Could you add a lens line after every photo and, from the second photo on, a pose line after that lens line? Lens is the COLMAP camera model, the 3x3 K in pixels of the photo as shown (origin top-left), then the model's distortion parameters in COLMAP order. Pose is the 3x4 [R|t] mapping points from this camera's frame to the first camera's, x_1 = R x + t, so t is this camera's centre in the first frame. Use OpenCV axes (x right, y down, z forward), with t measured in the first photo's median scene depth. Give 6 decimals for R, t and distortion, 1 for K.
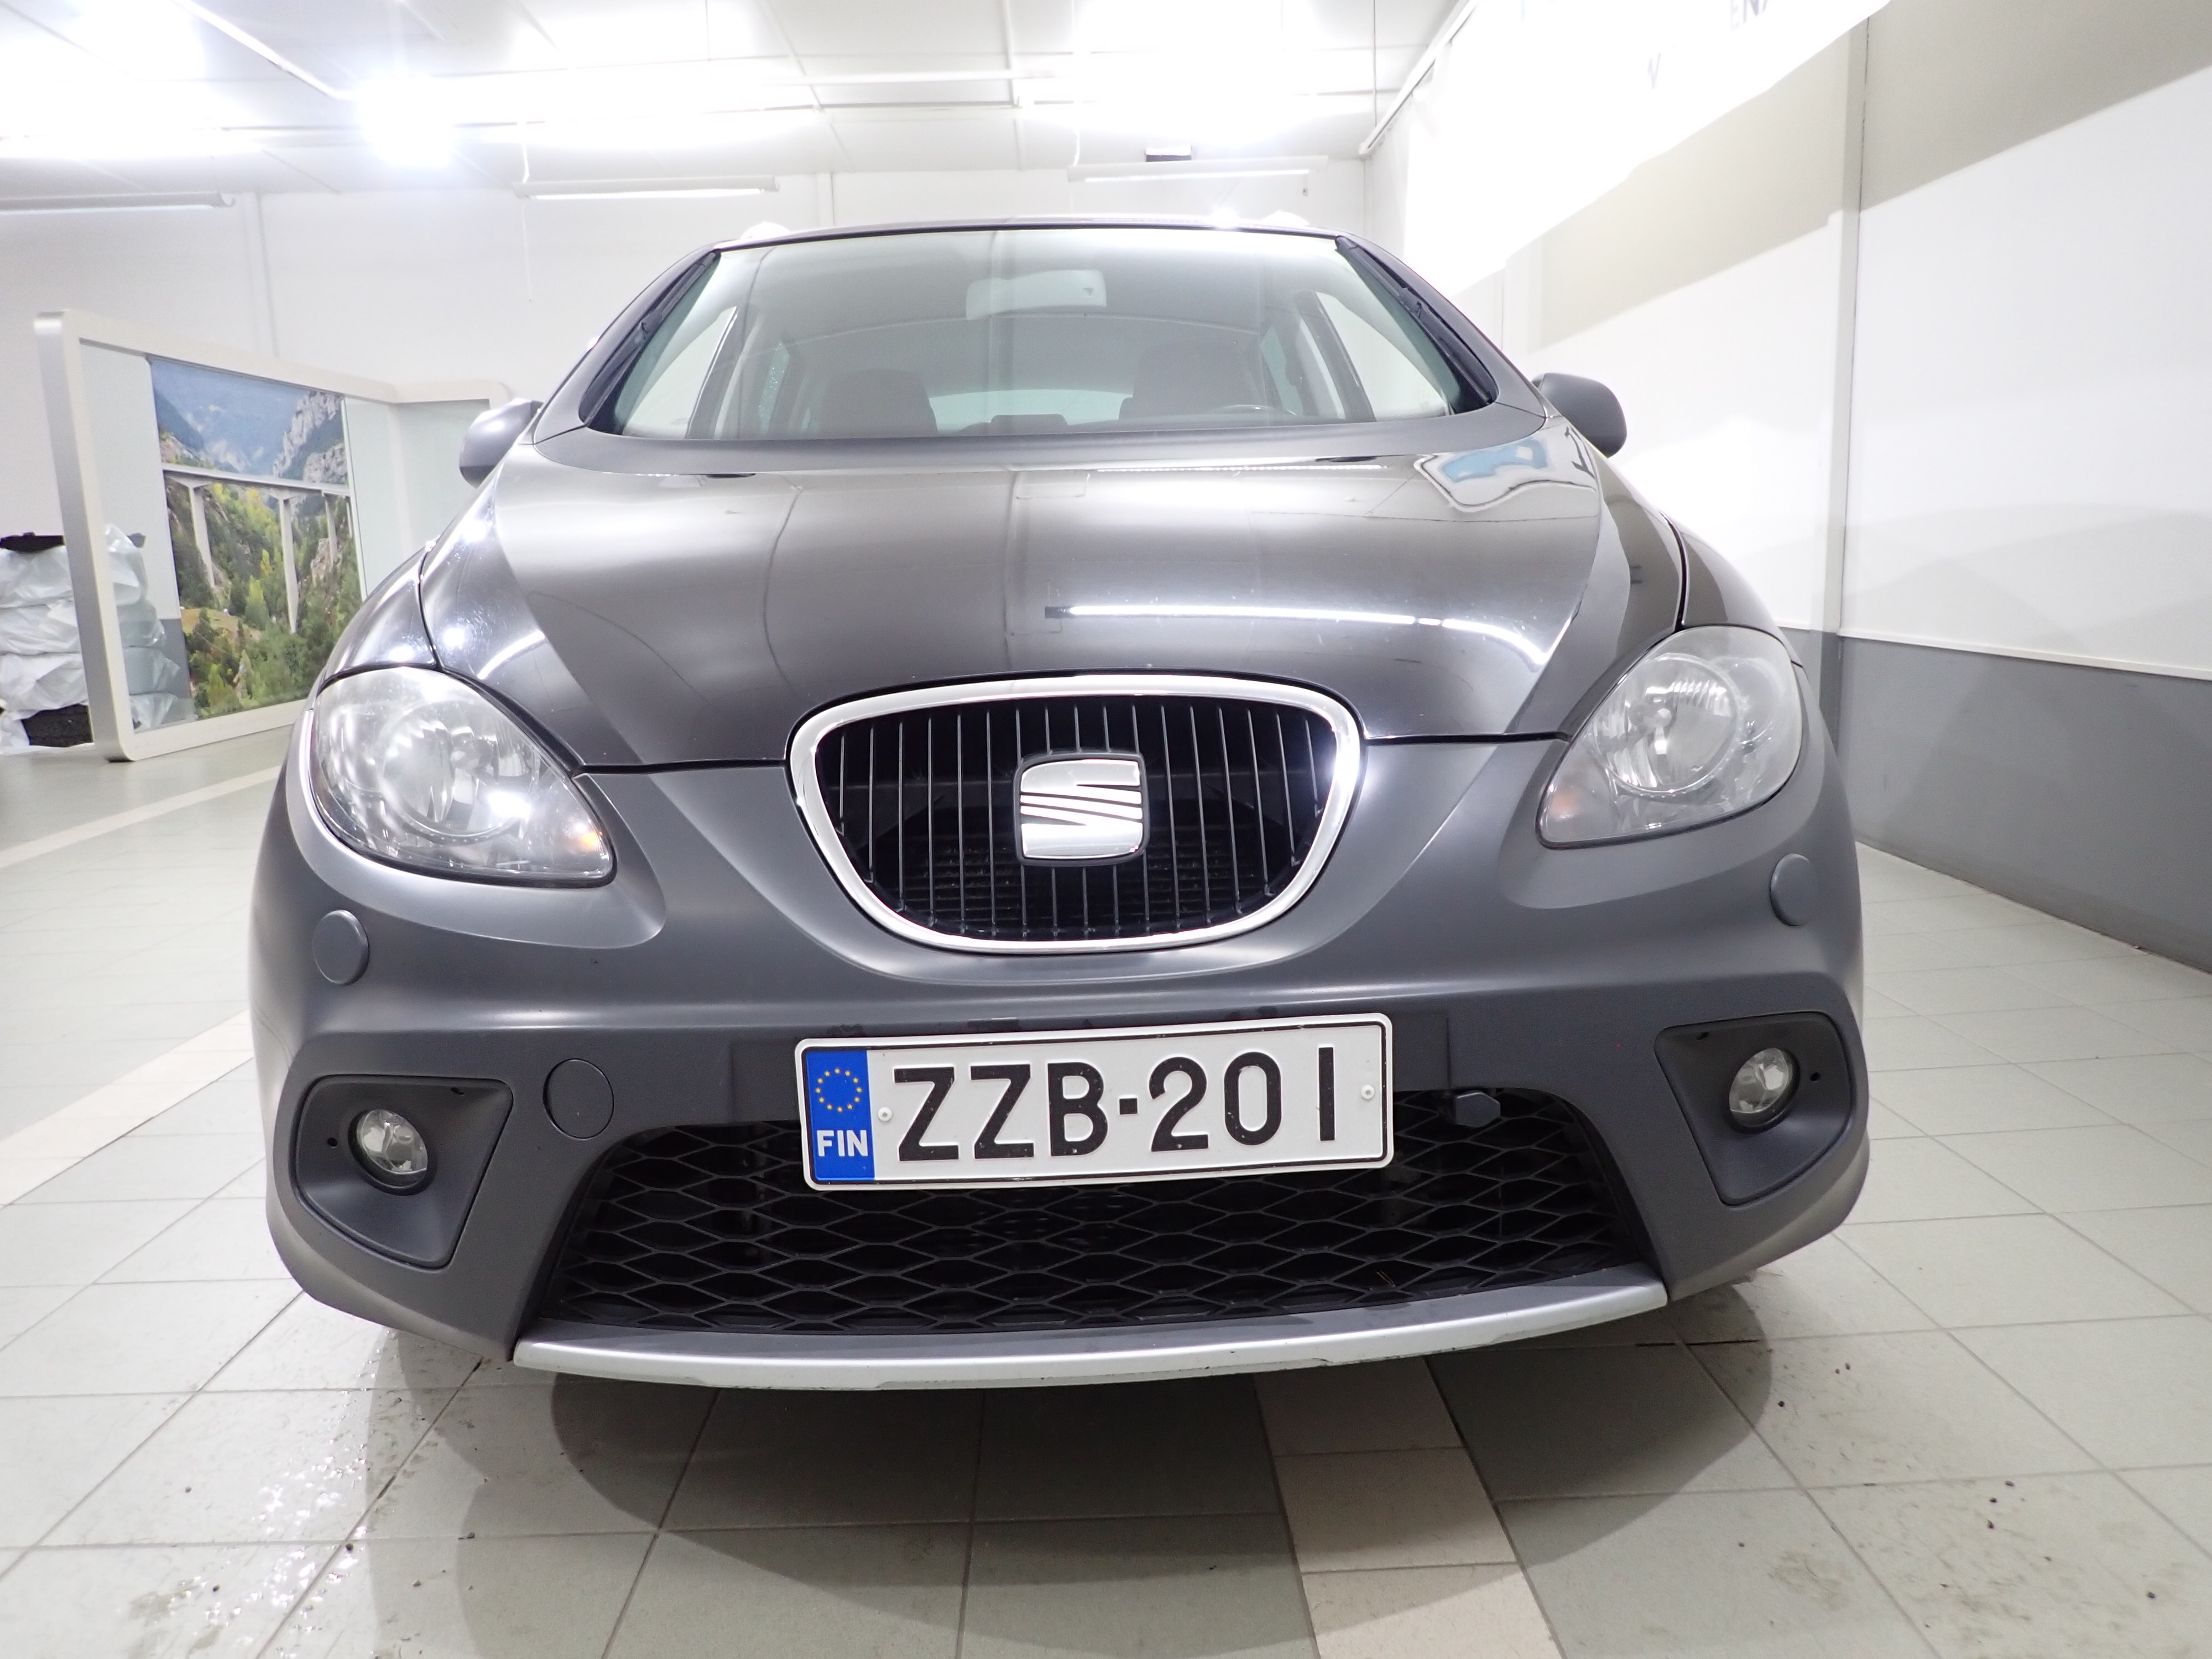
lens RADIAL K [[1637.3, 0, 1094.3], [0, 1637.3, 826.0], [0, 0, 1]] dist [-0.003259, -0.005031]
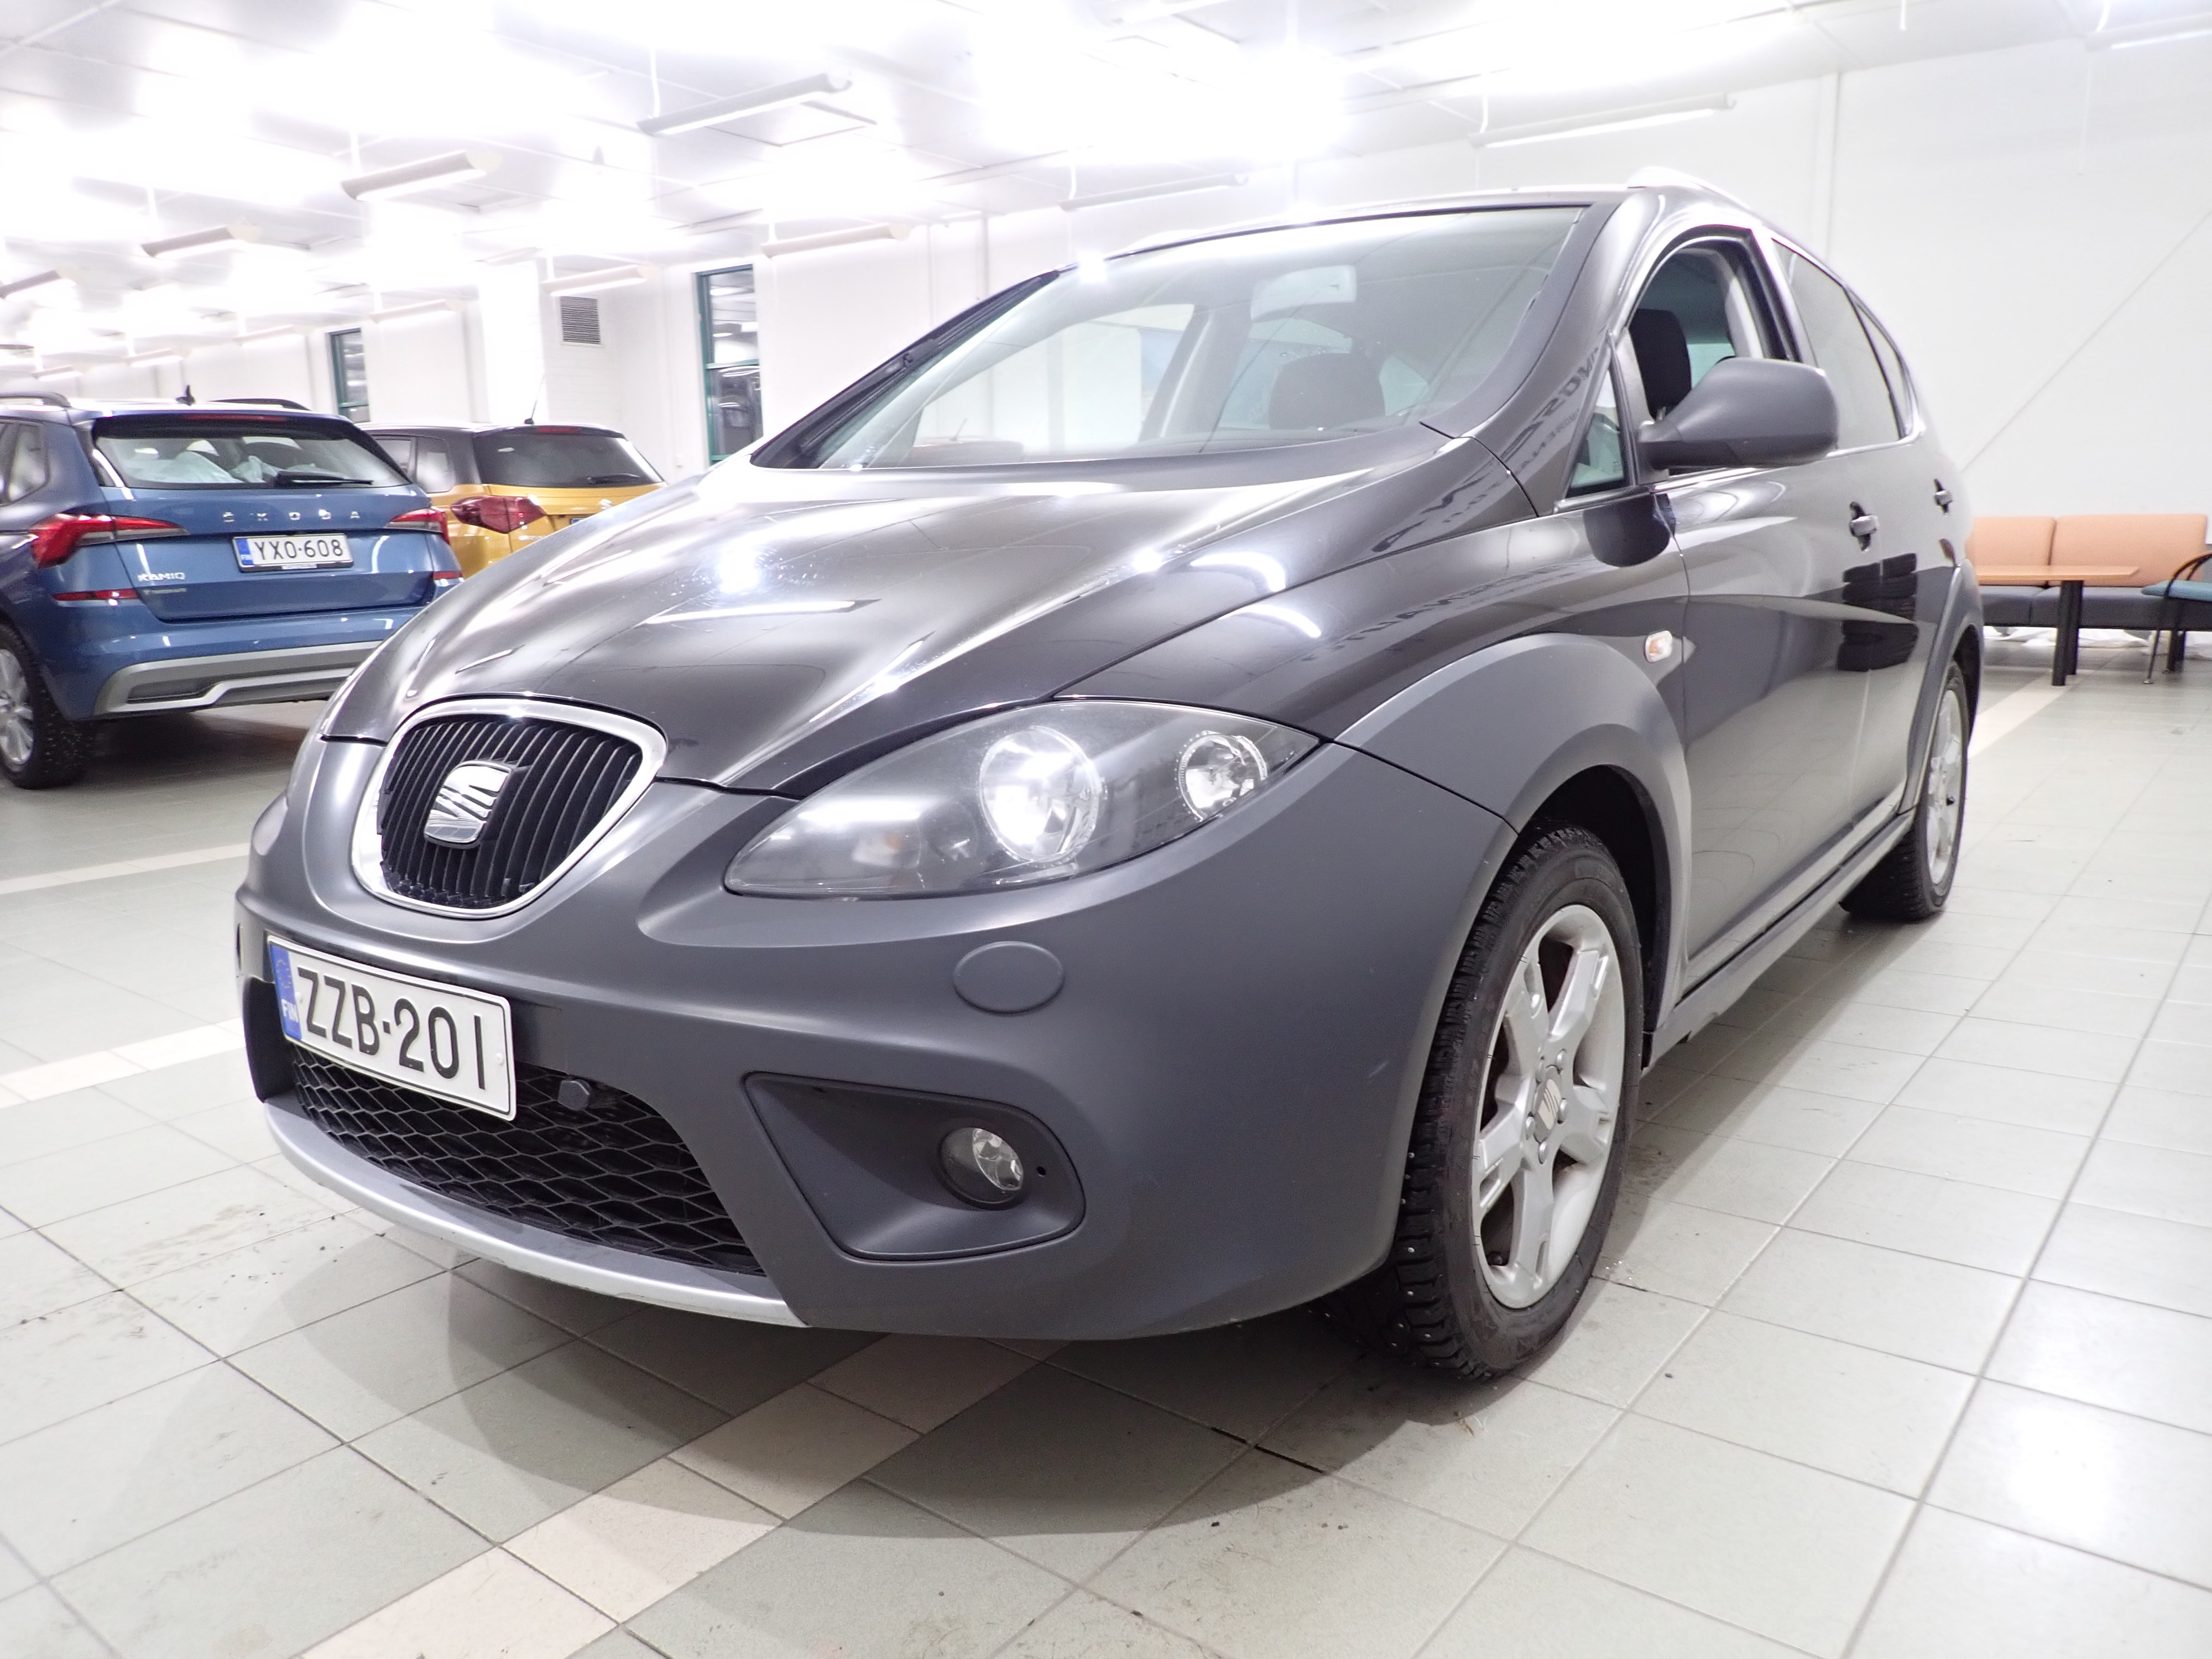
lens RADIAL K [[1637.3, 0, 1094.3], [0, 1637.3, 826.0], [0, 0, 1]] dist [-0.003259, -0.005031]
pose [[0.776559, 0.136834, -0.615006, 1.206282], [-0.107232, 0.990594, 0.084999, -0.160105], [0.620852, -0.000059, 0.783928, 0.290363]]
